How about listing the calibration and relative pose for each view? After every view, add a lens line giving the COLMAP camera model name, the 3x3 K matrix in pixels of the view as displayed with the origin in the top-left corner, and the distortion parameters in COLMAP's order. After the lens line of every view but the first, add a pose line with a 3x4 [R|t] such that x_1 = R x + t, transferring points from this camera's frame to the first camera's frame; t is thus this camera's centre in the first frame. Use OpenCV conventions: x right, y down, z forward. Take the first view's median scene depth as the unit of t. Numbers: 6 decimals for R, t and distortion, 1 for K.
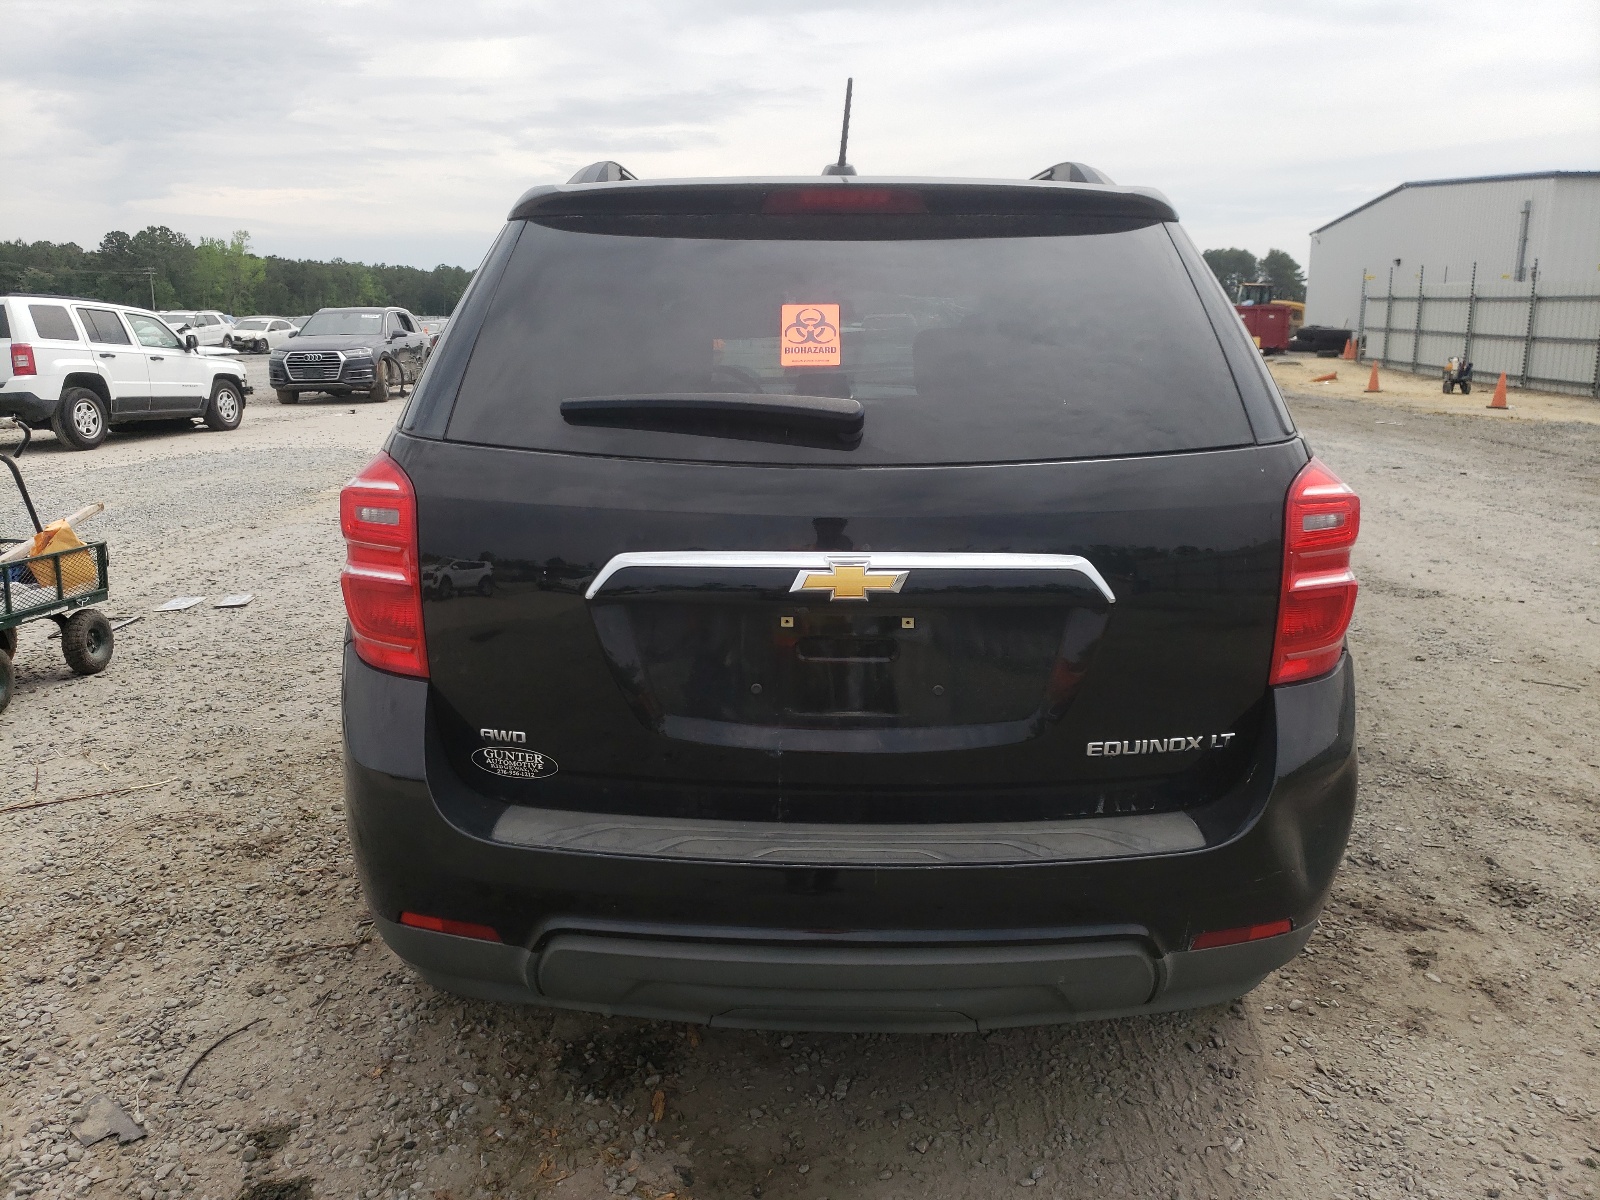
lens RADIAL K [[1244.9, 0, 796.3], [0, 1244.9, 599.9], [0, 0, 1]] dist [-0.007204, 0.004795]
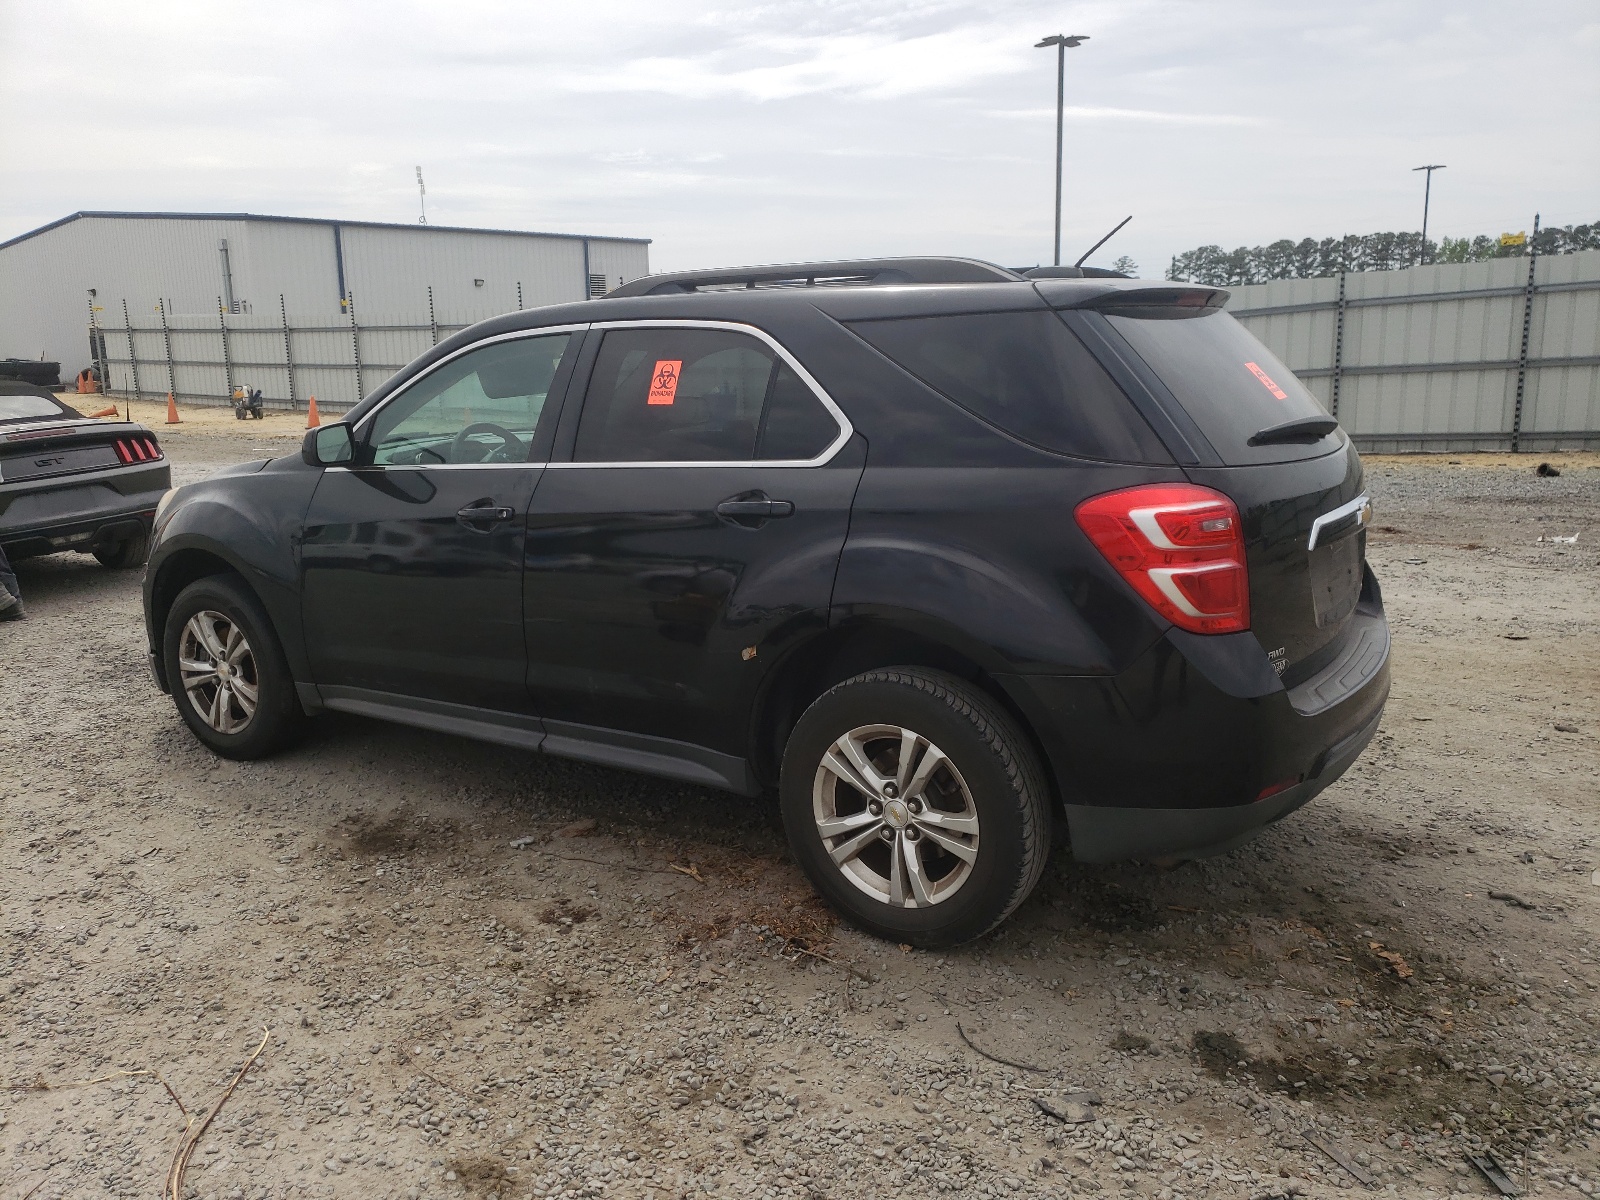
lens RADIAL K [[1244.9, 0, 794.3], [0, 1244.9, 603.6], [0, 0, 1]] dist [-0.007204, 0.004795]
pose [[0.521166, -0.189360, 0.832183, -0.143110], [0.204467, 0.974382, 0.093667, -0.016579], [-0.828601, 0.121338, 0.546533, 0.050183]]
